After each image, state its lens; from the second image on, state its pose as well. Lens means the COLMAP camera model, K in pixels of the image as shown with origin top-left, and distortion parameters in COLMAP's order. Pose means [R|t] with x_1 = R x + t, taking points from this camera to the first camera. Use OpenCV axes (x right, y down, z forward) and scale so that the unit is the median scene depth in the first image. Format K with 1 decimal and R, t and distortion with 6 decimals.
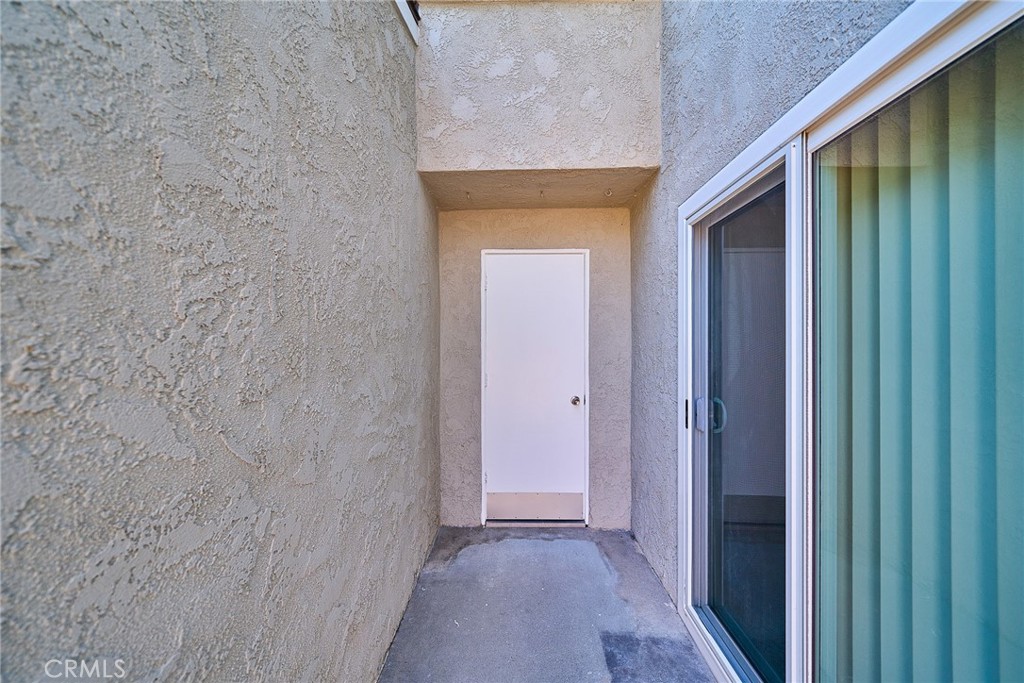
lens RADIAL K [[354.2, 0, 512.0], [0, 354.2, 341.2], [0, 0, 1]] dist [-0.000160, -0.000228]
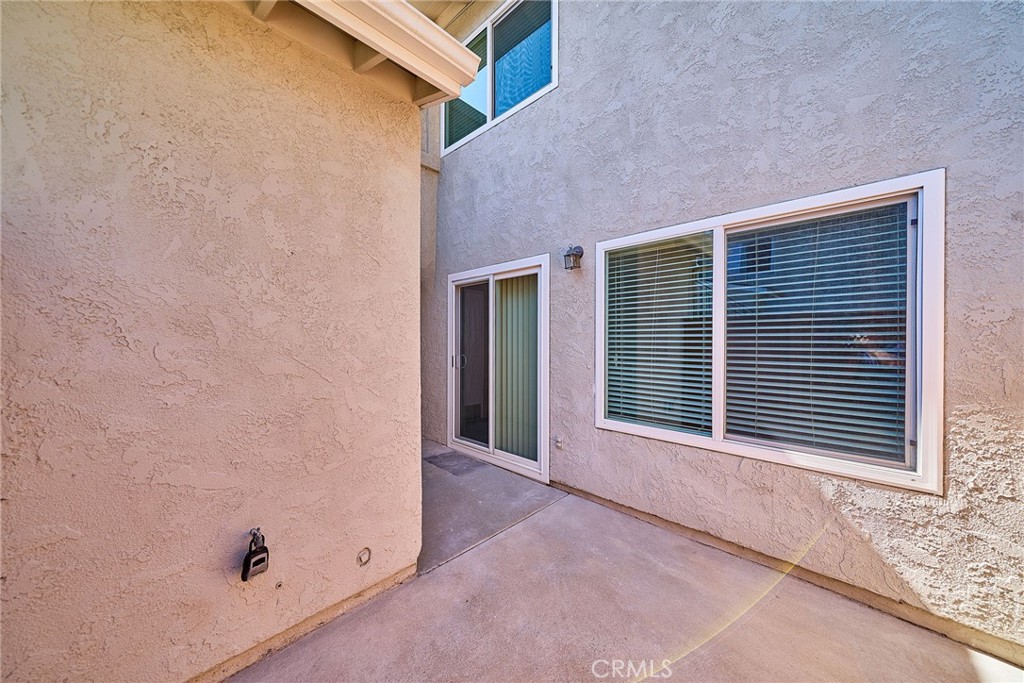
lens RADIAL K [[354.2, 0, 512.8], [0, 354.2, 340.7], [0, 0, 1]] dist [-0.000160, -0.000228]
pose [[0.679476, 0.000613, 0.733697, -1.055404], [-0.007282, 0.999956, 0.005908, 0.039806], [-0.733661, -0.009358, 0.679451, -1.003861]]
